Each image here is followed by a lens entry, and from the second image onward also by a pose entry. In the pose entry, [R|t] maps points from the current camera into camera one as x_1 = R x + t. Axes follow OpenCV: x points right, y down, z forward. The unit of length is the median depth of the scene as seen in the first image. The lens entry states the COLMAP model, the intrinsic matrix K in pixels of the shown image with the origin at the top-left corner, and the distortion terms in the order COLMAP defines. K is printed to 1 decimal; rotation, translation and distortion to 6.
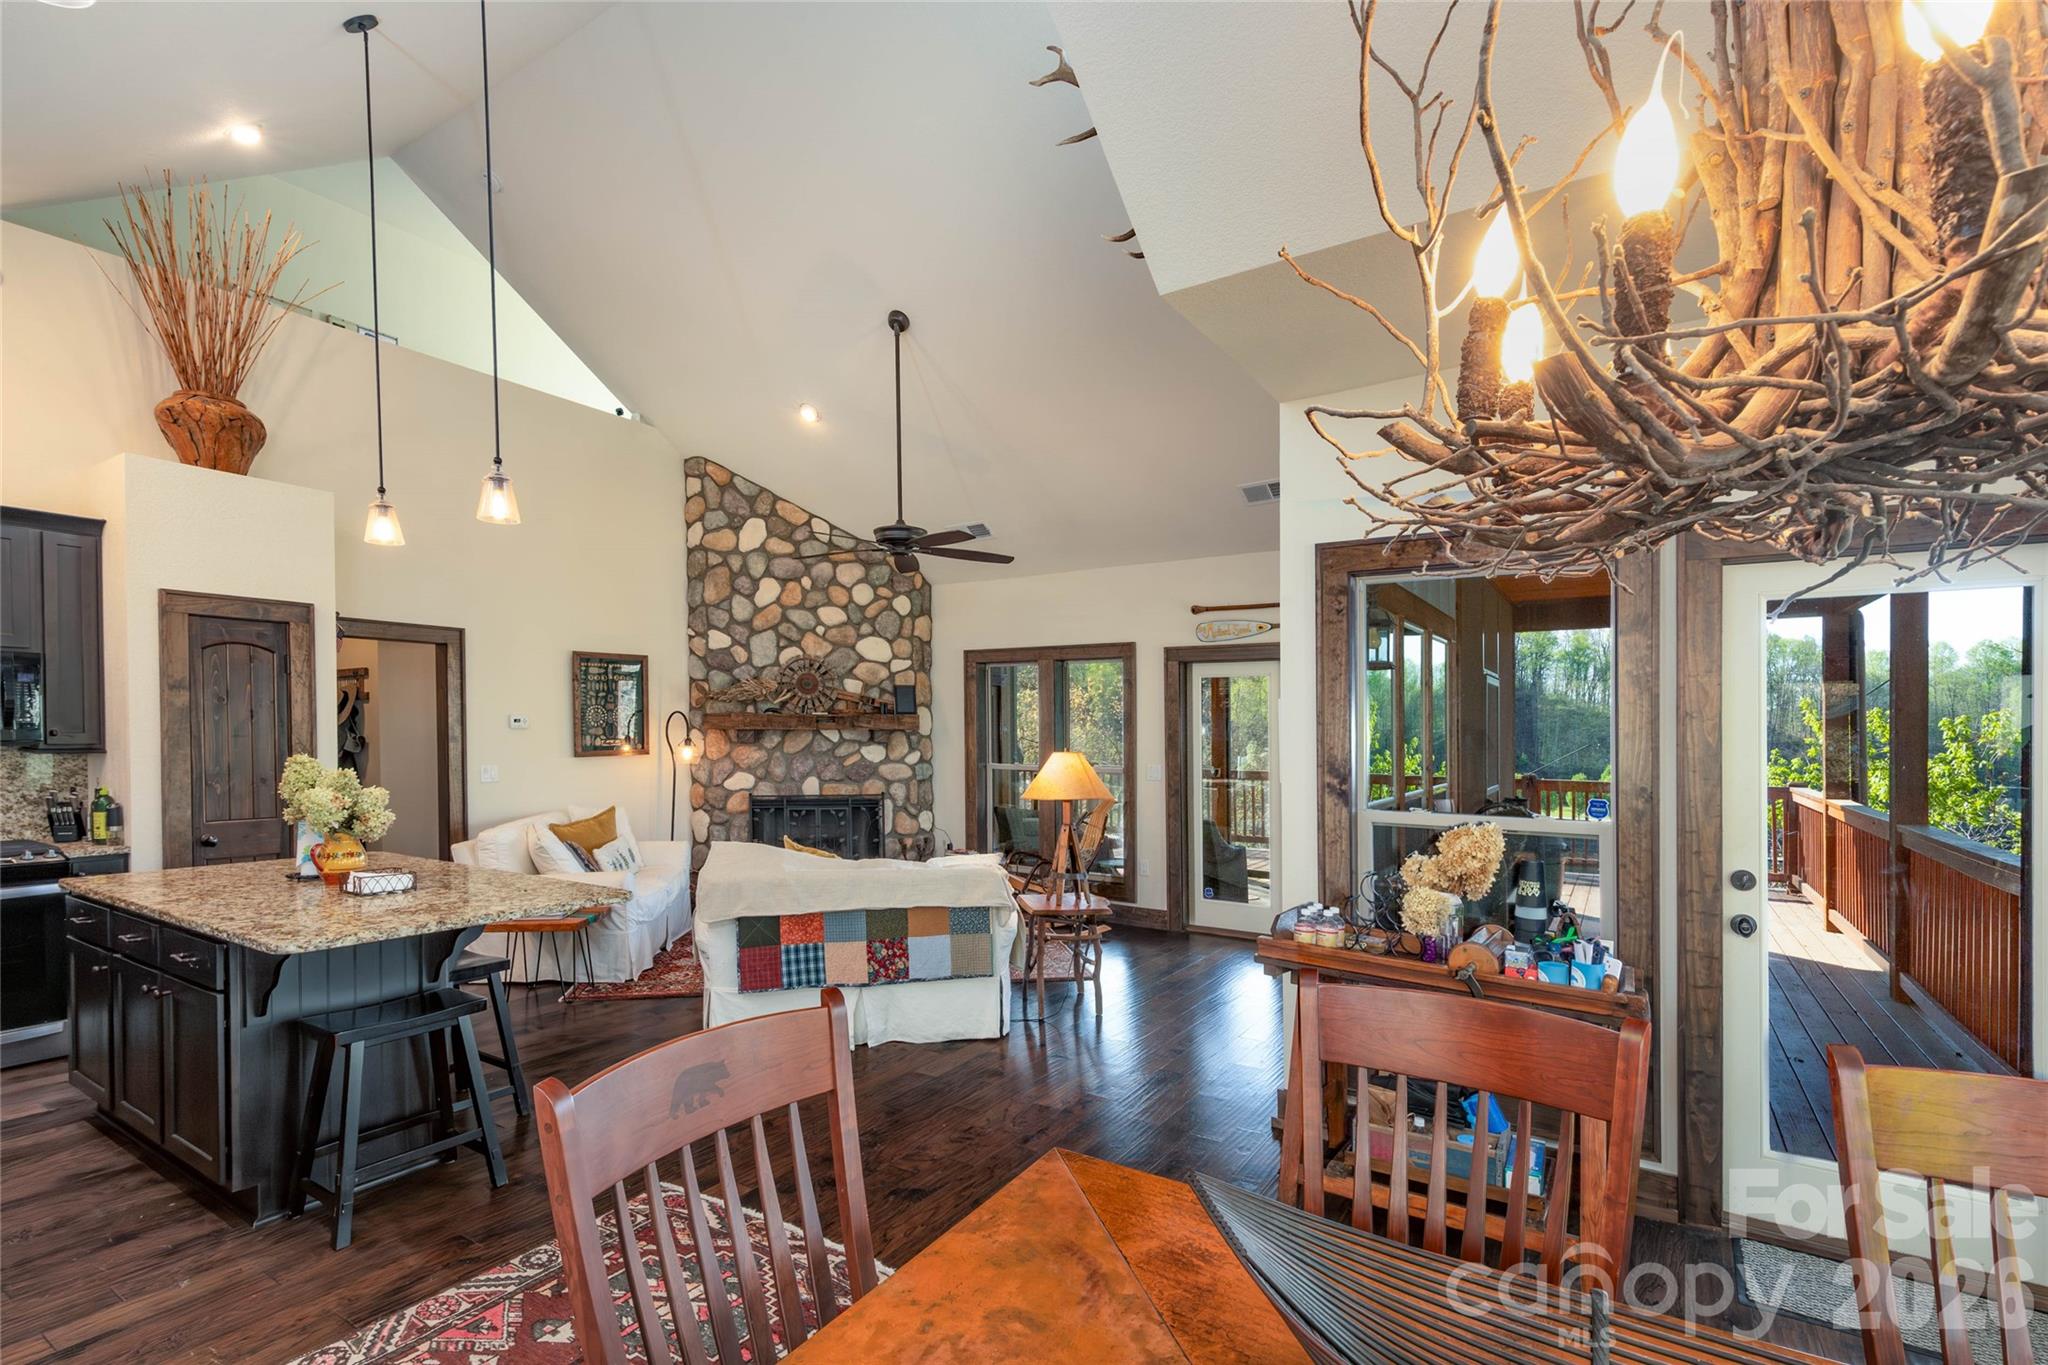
lens RADIAL K [[949.5, 0, 1018.4], [0, 949.5, 821.5], [0, 0, 1]] dist [0.001777, 0.000012]
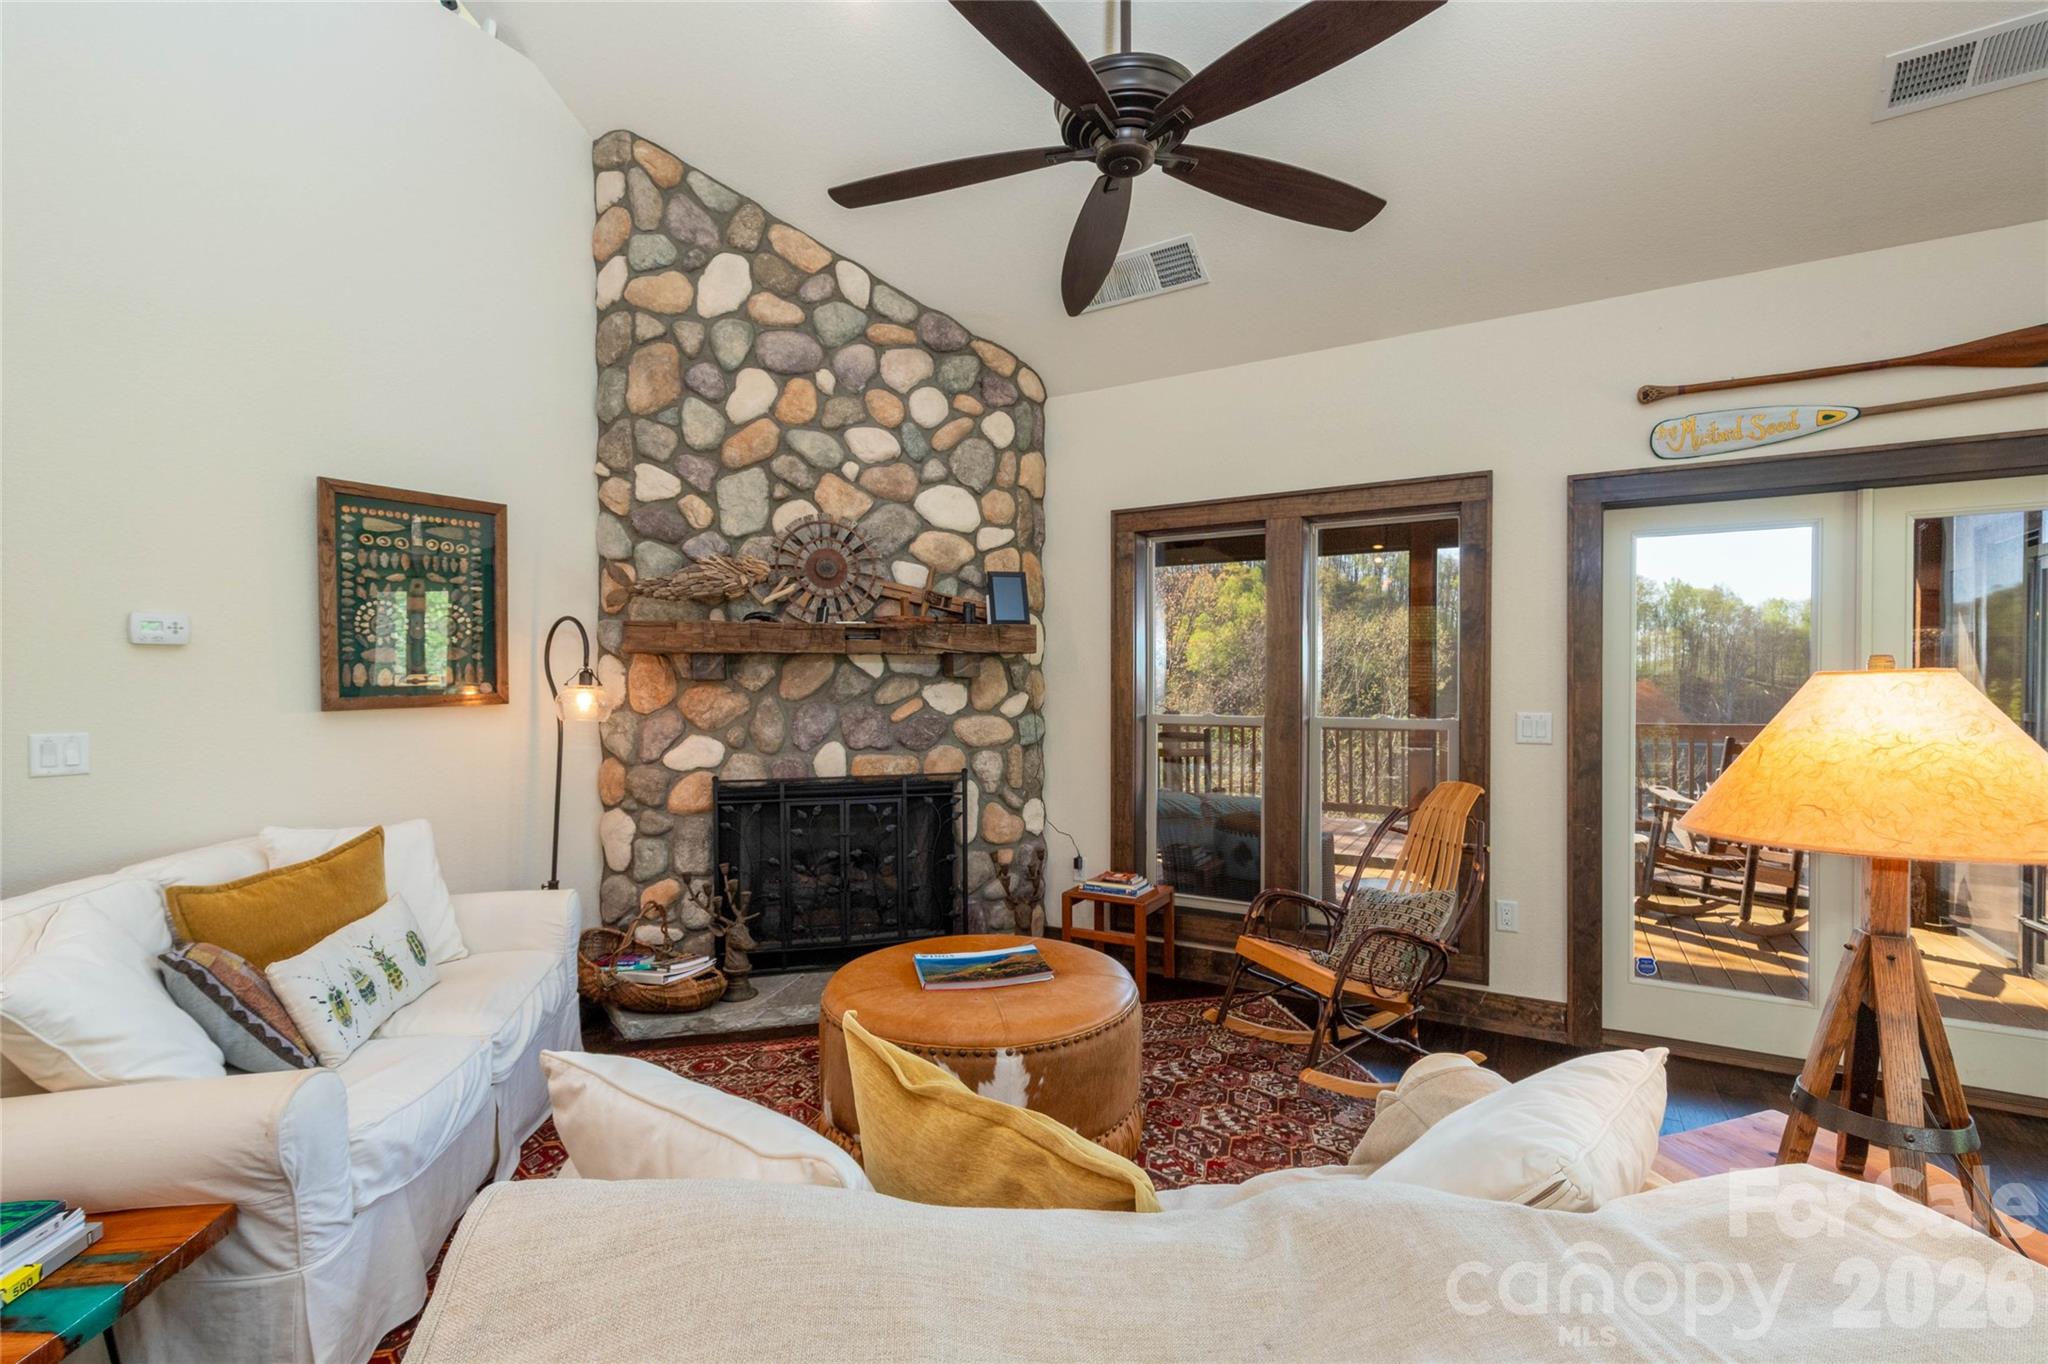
lens RADIAL K [[905.0, 0, 1033.7], [0, 905.0, 702.9], [0, 0, 1]] dist [-0.000097, -0.000199]
pose [[0.998161, -0.011024, 0.059603, -0.137494], [0.015224, 0.997397, -0.070476, -0.032256], [-0.058671, 0.071254, 0.995731, 0.494488]]
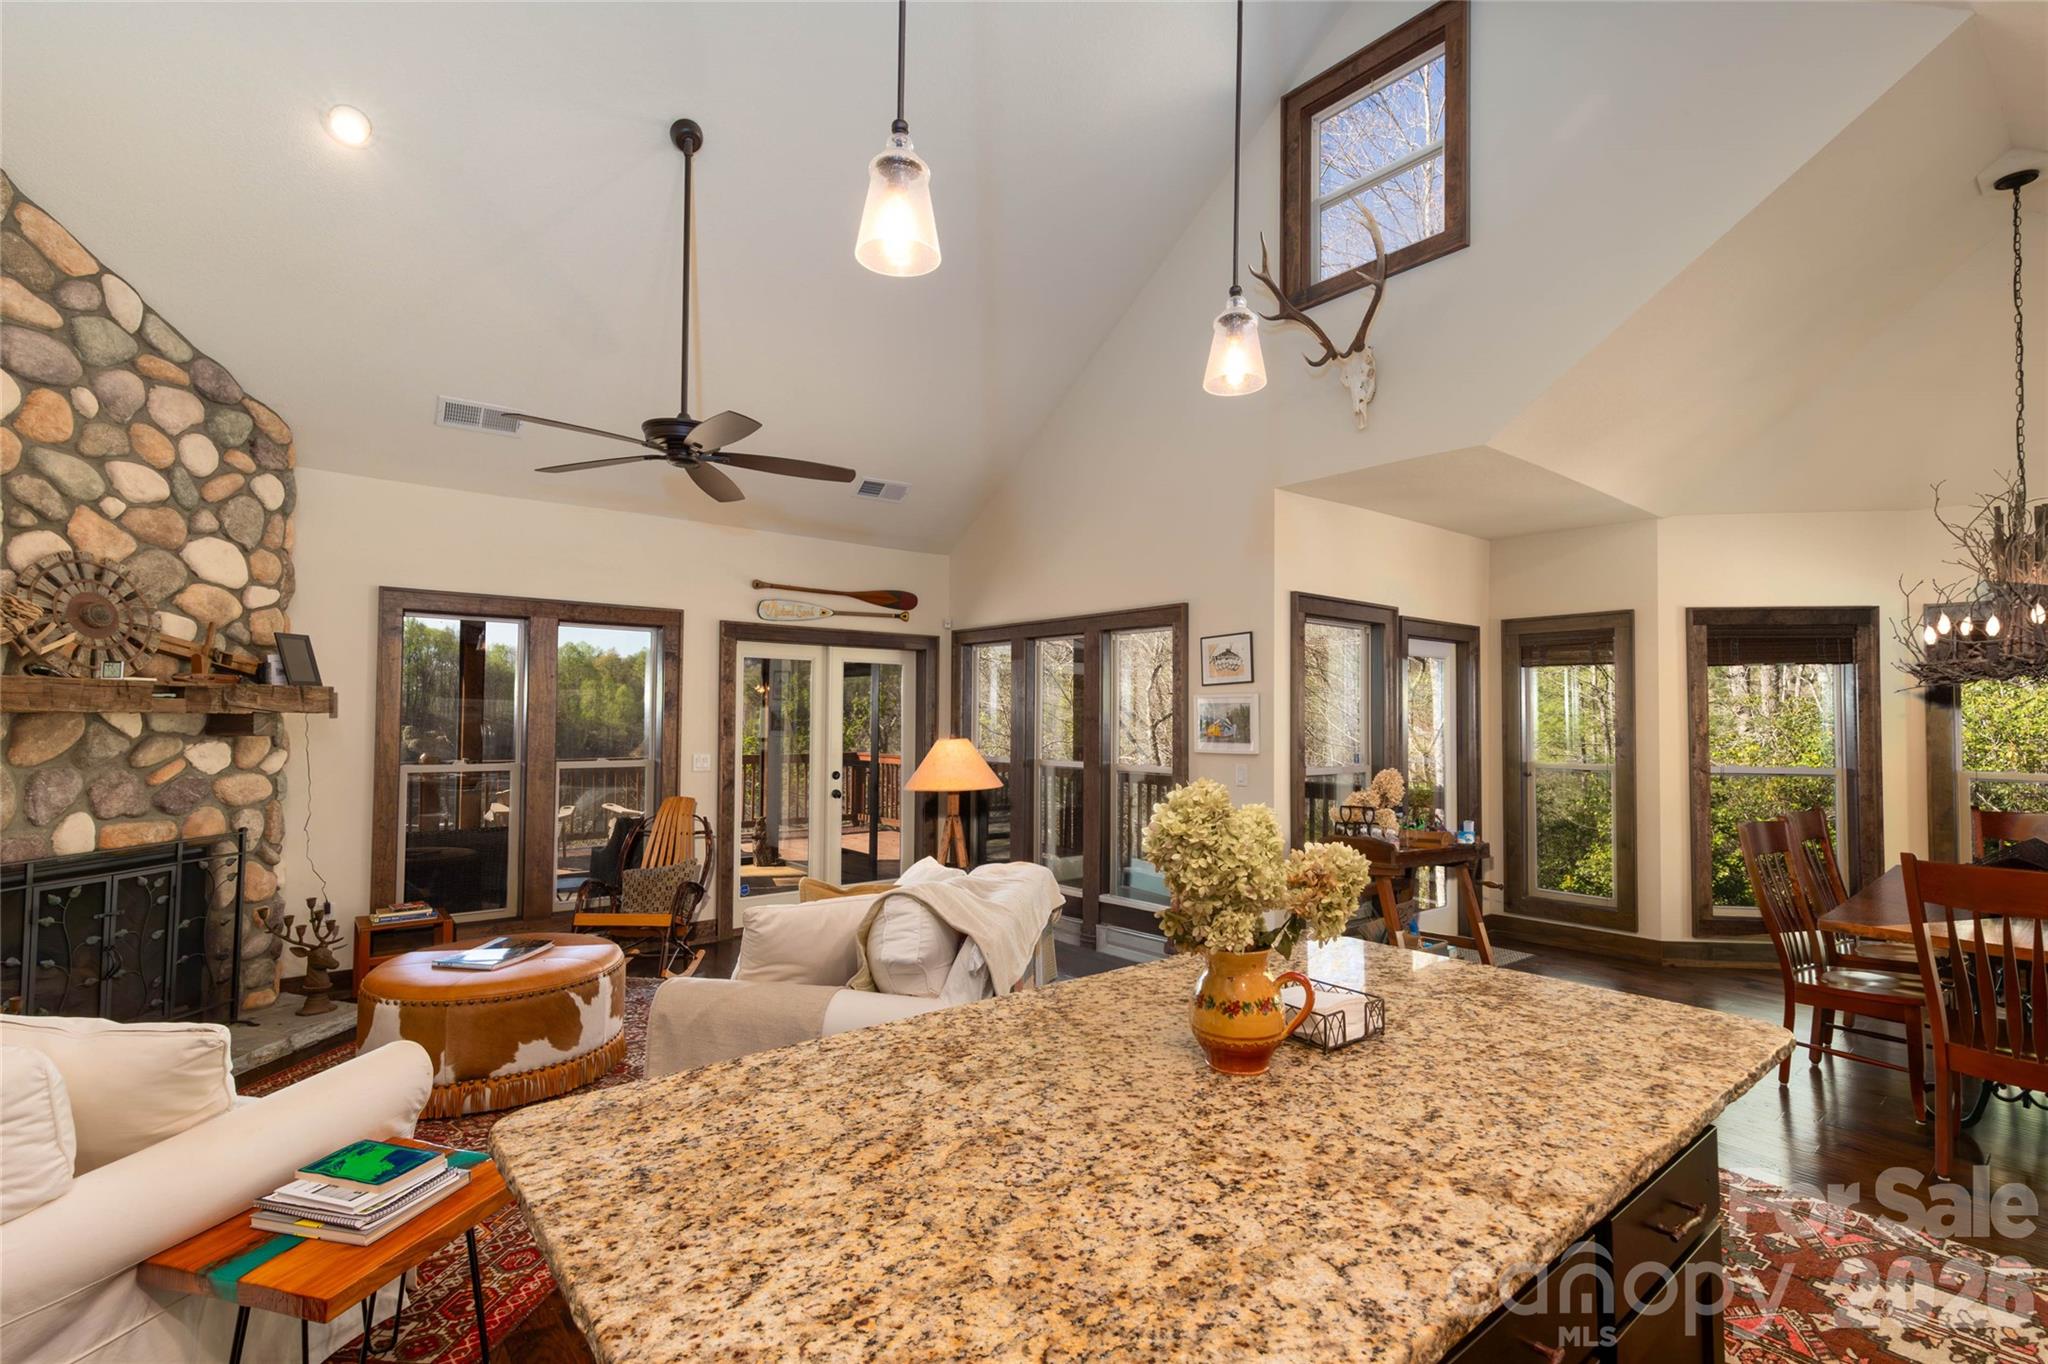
lens RADIAL K [[927.8, 0, 1025.0], [0, 927.8, 746.9], [0, 0, 1]] dist [-0.000989, -0.000226]
pose [[0.300424, -0.034548, 0.953180, -0.523248], [0.087996, 0.996086, 0.008369, -0.043401], [-0.949738, 0.081362, 0.302288, 0.429792]]
